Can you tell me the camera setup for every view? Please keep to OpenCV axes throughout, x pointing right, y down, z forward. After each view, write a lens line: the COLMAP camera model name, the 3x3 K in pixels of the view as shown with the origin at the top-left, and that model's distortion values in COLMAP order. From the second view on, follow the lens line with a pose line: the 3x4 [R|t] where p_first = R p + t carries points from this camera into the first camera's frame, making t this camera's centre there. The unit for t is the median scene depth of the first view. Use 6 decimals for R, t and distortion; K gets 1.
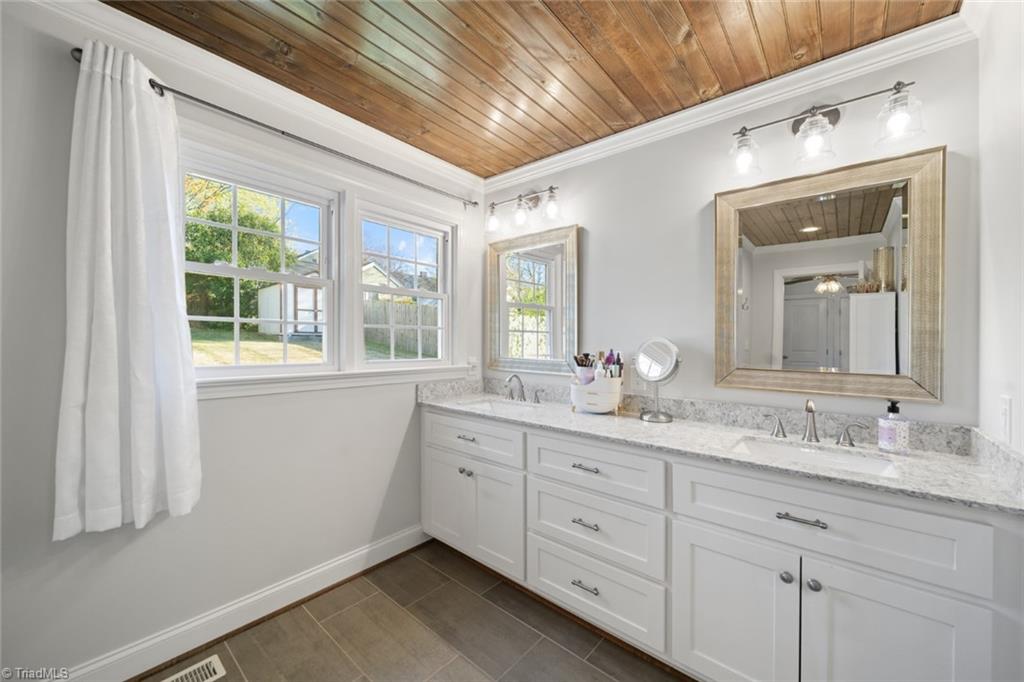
lens RADIAL K [[396.2, 0, 512.0], [0, 396.2, 341.0], [0, 0, 1]] dist [0.003401, -0.003197]
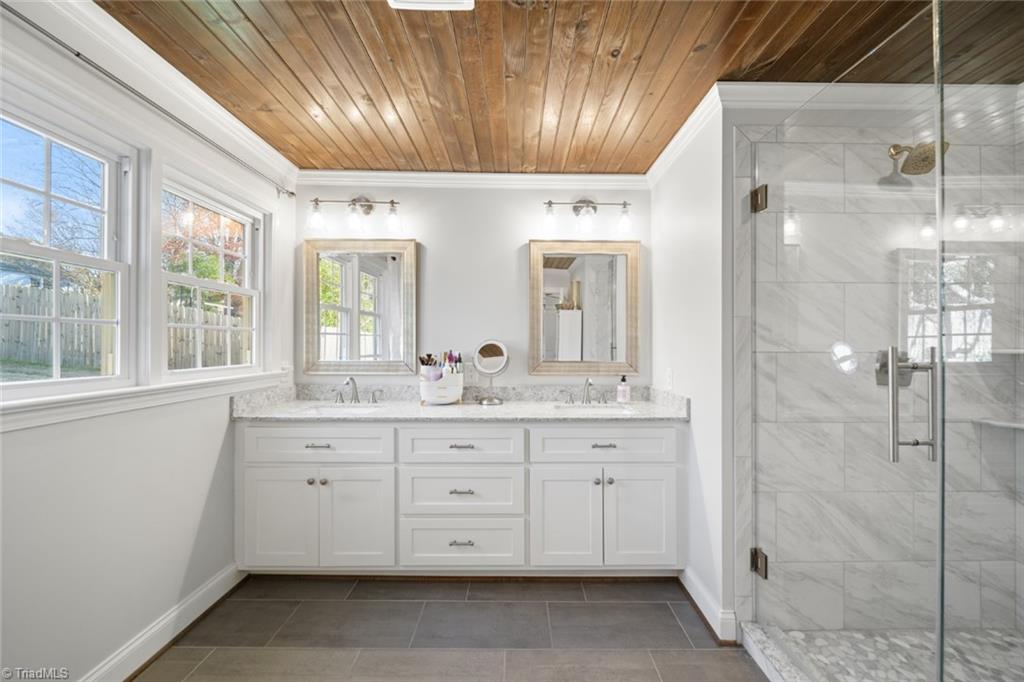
lens RADIAL K [[392.0, 0, 523.1], [0, 392.0, 336.7], [0, 0, 1]] dist [-0.000396, -0.000429]
pose [[0.756455, 0.003384, 0.654037, -0.355499], [0.004350, 0.999938, -0.010206, -0.006221], [-0.654031, 0.010566, 0.756394, -0.039738]]
